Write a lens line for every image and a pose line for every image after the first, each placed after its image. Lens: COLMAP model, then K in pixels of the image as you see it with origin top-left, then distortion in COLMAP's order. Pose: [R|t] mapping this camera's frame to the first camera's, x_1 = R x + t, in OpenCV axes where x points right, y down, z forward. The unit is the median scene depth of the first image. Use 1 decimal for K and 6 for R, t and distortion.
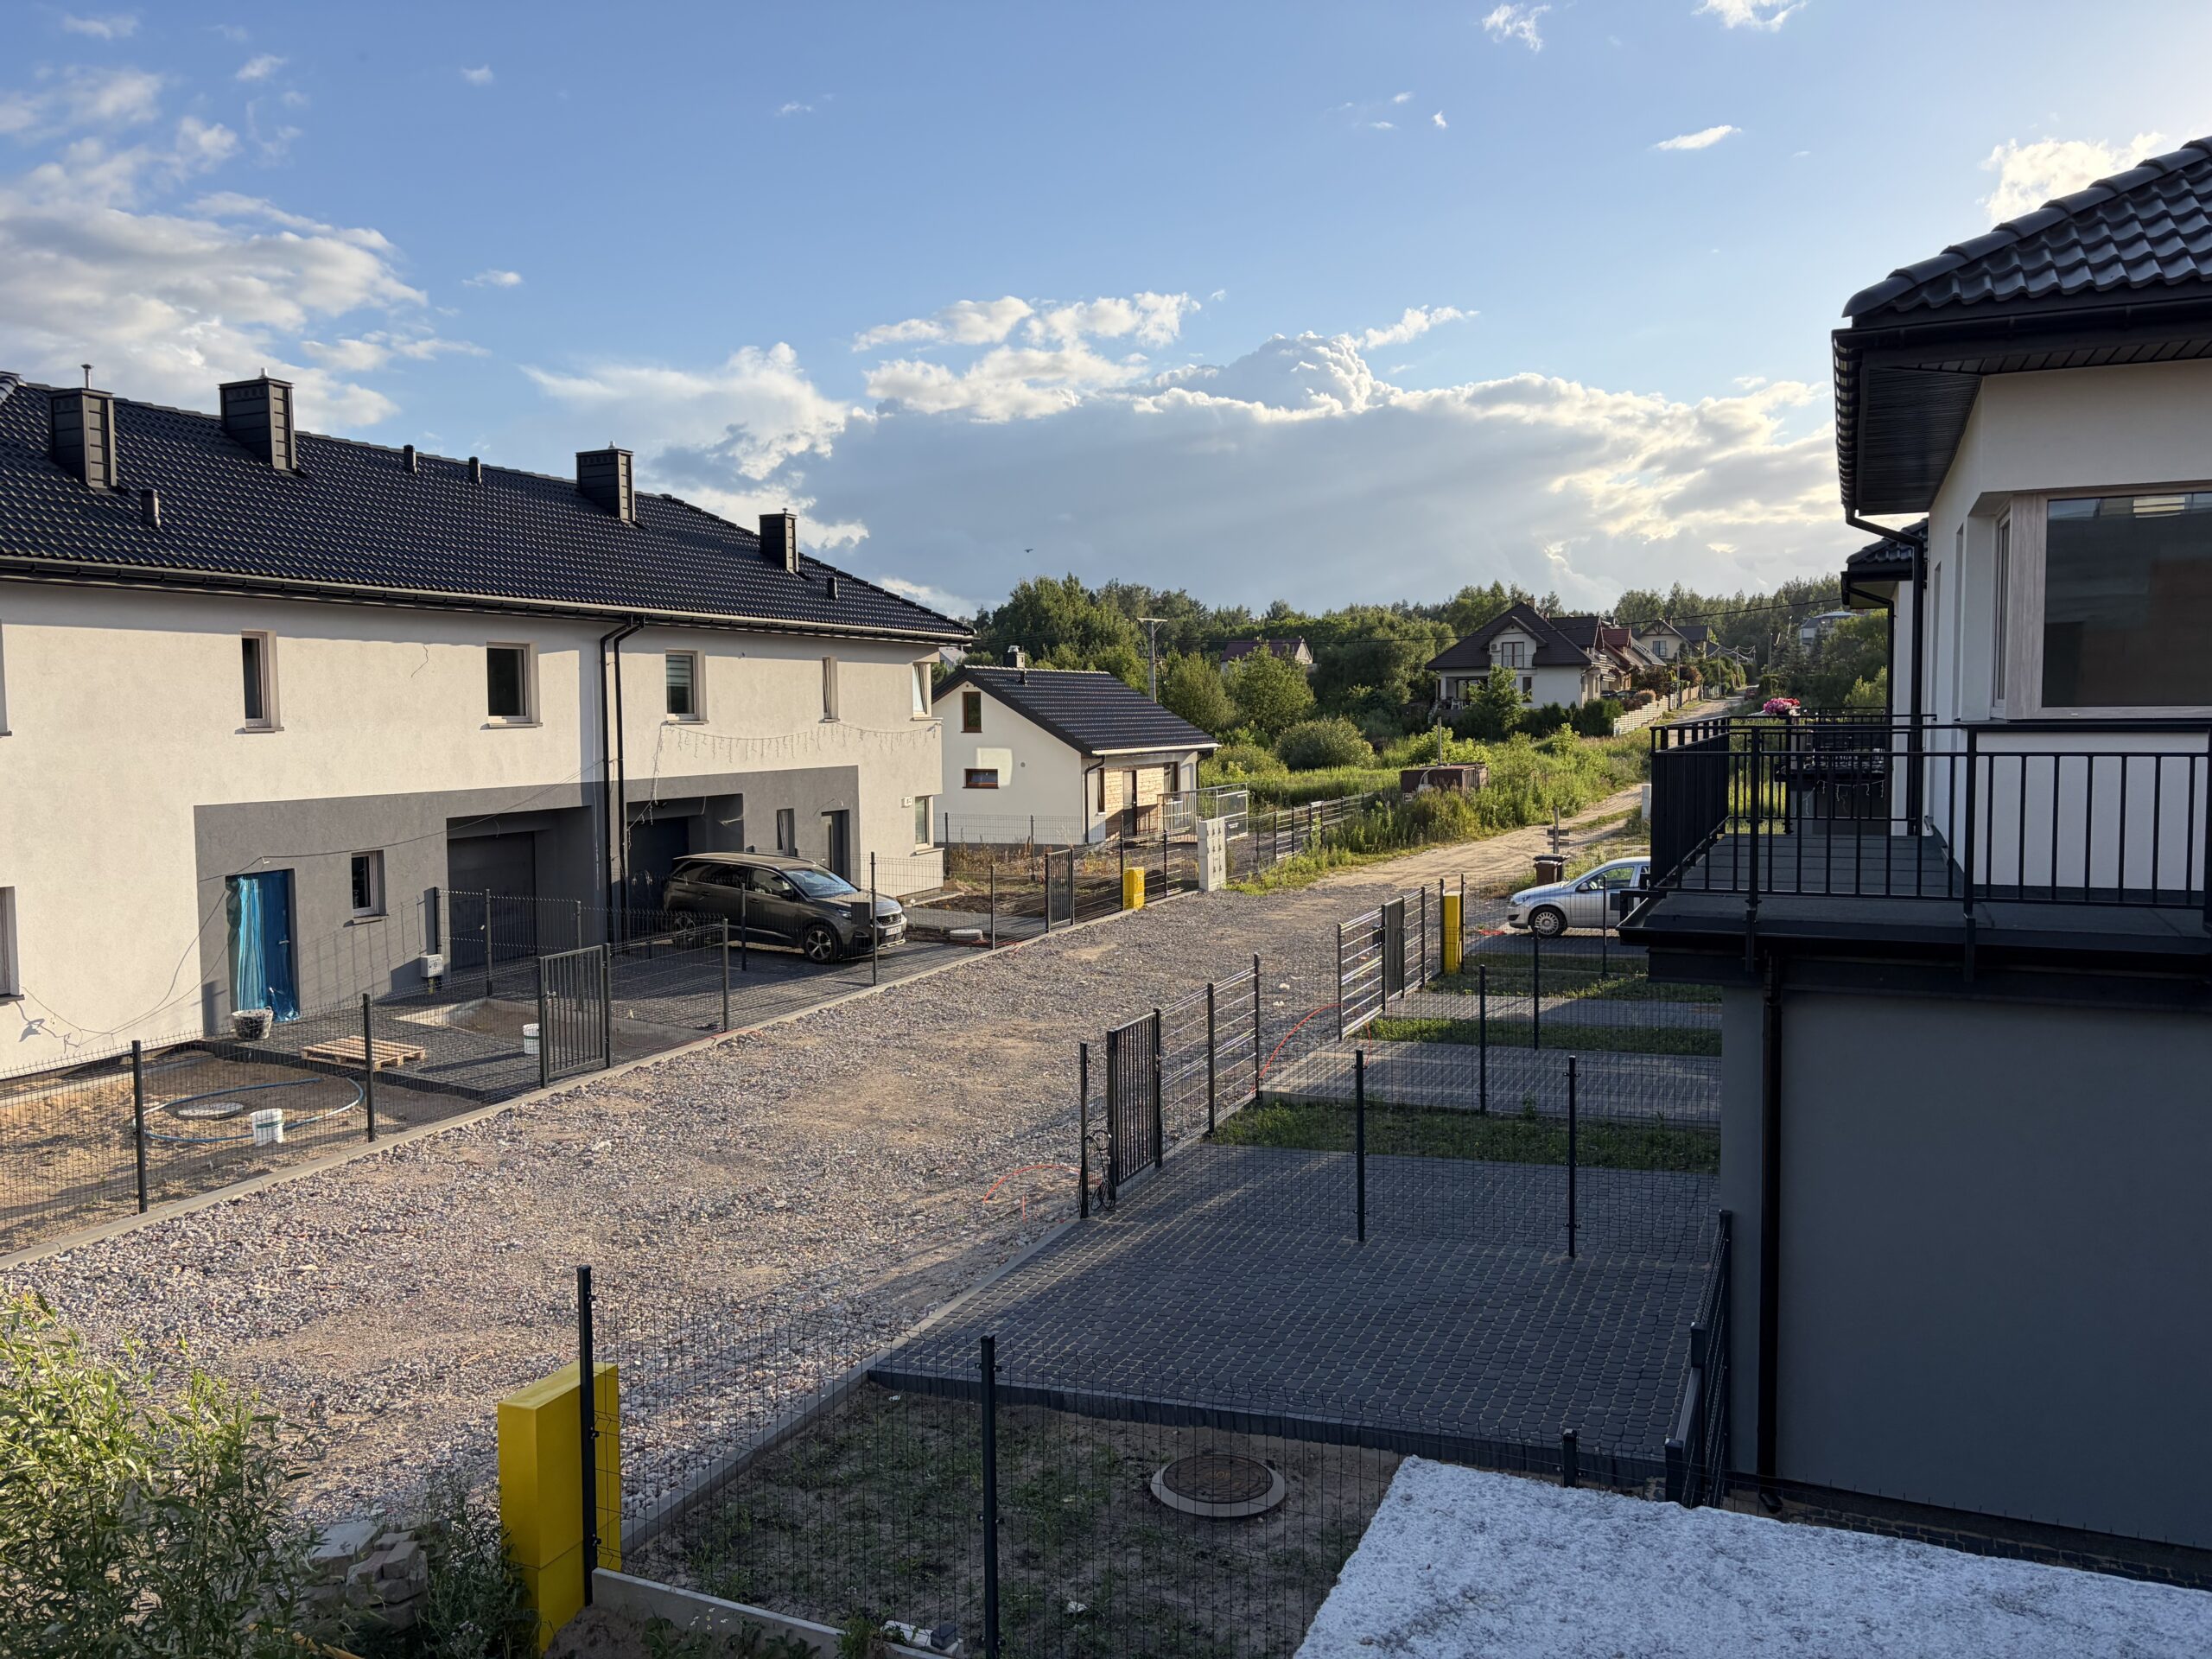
lens RADIAL K [[1671.3, 0, 1106.0], [0, 1671.3, 829.5], [0, 0, 1]] dist [0.105049, -0.118139]
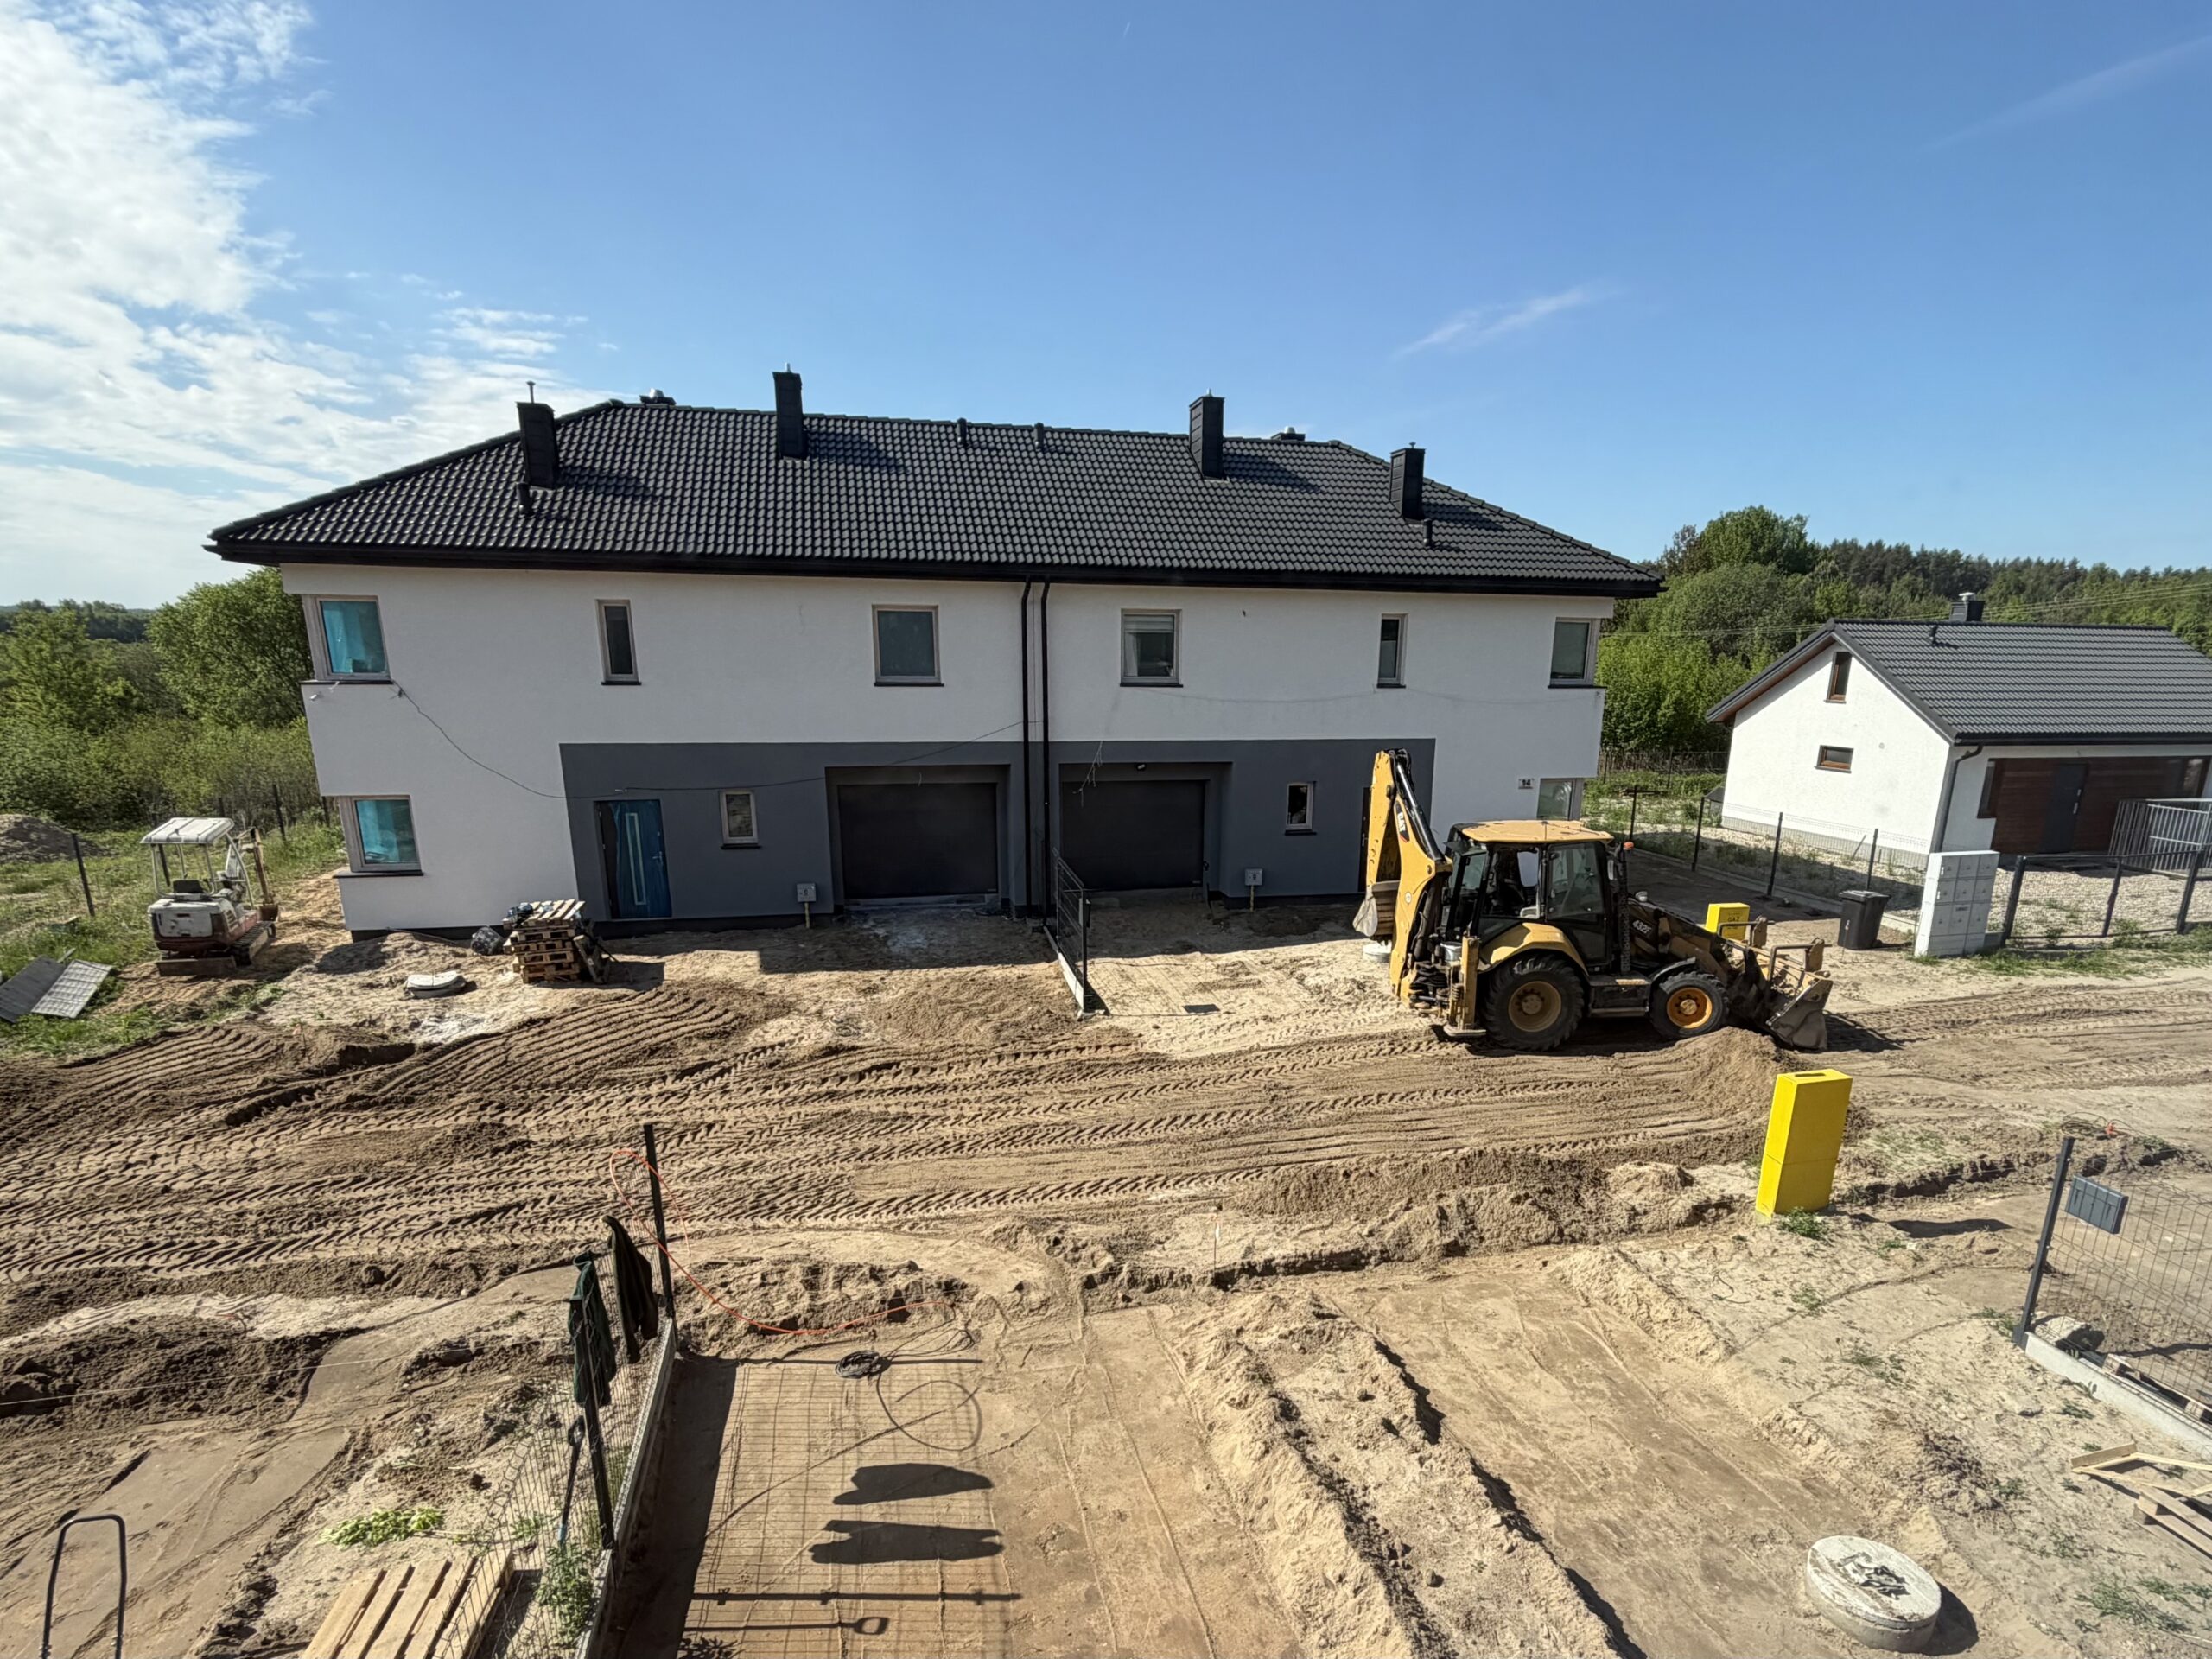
lens RADIAL K [[881.5, 0, 1101.0], [0, 881.5, 829.0], [0, 0, 1]] dist [0.001151, -0.000007]
pose [[0.525769, 0.169373, -0.833594, 0.130088], [-0.070800, 0.985289, 0.155540, -0.049083], [0.847676, -0.022760, 0.530026, 0.614082]]
